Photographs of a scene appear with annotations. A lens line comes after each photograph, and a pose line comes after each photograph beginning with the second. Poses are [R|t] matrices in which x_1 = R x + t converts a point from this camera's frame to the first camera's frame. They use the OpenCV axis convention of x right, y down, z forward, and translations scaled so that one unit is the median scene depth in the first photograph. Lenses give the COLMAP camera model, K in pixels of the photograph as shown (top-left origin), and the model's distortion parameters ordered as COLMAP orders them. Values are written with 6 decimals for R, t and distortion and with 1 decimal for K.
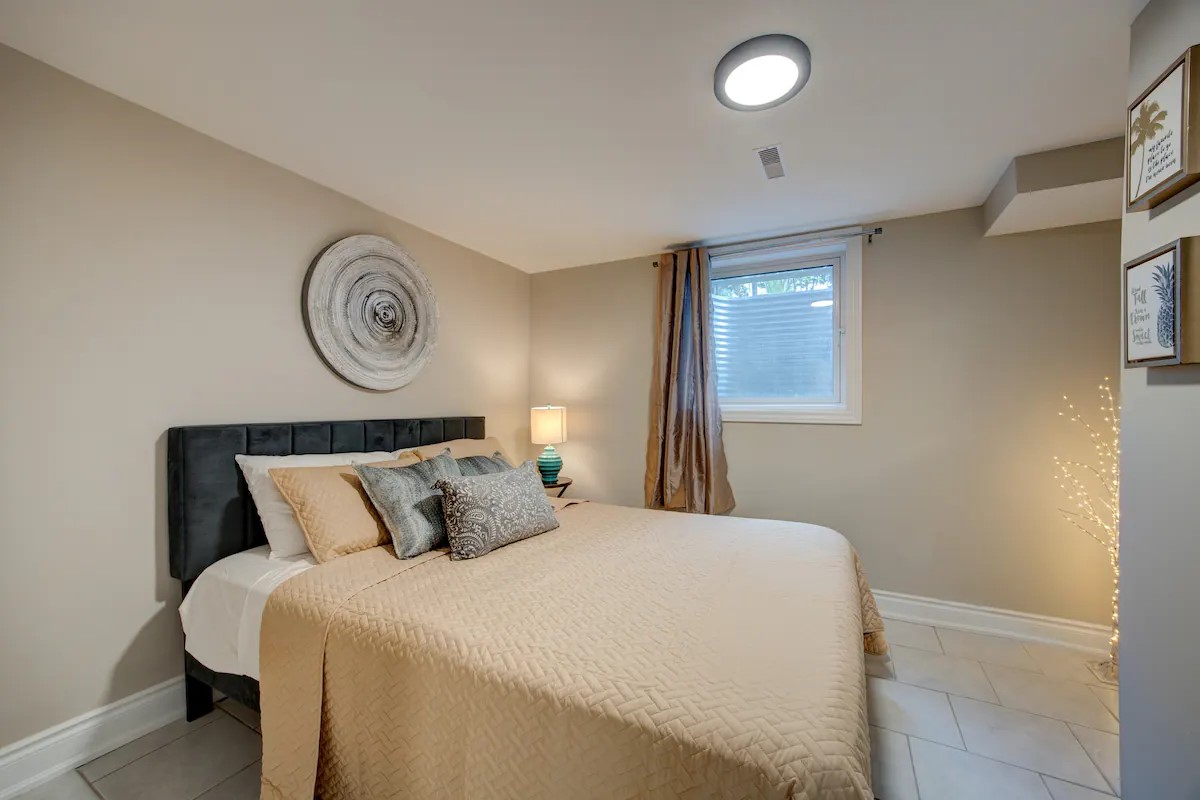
lens RADIAL K [[442.2, 0, 599.0], [0, 442.2, 409.0], [0, 0, 1]] dist [-0.000844, 0.000017]
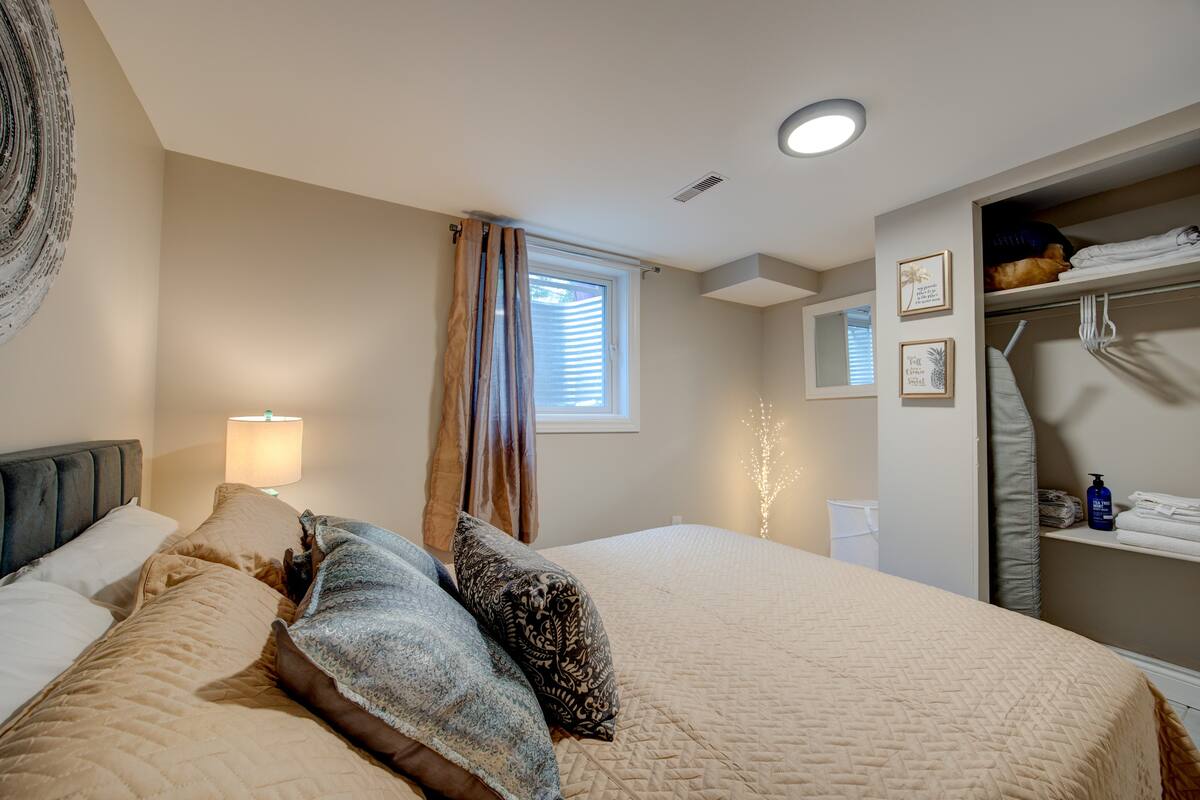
lens RADIAL K [[461.5, 0, 608.3], [0, 461.5, 402.5], [0, 0, 1]] dist [-0.037243, 0.018955]
pose [[0.512306, 0.023029, 0.858494, -0.485543], [0.001650, 0.999612, -0.027800, -0.008121], [-0.858801, 0.015659, 0.512069, 0.465487]]
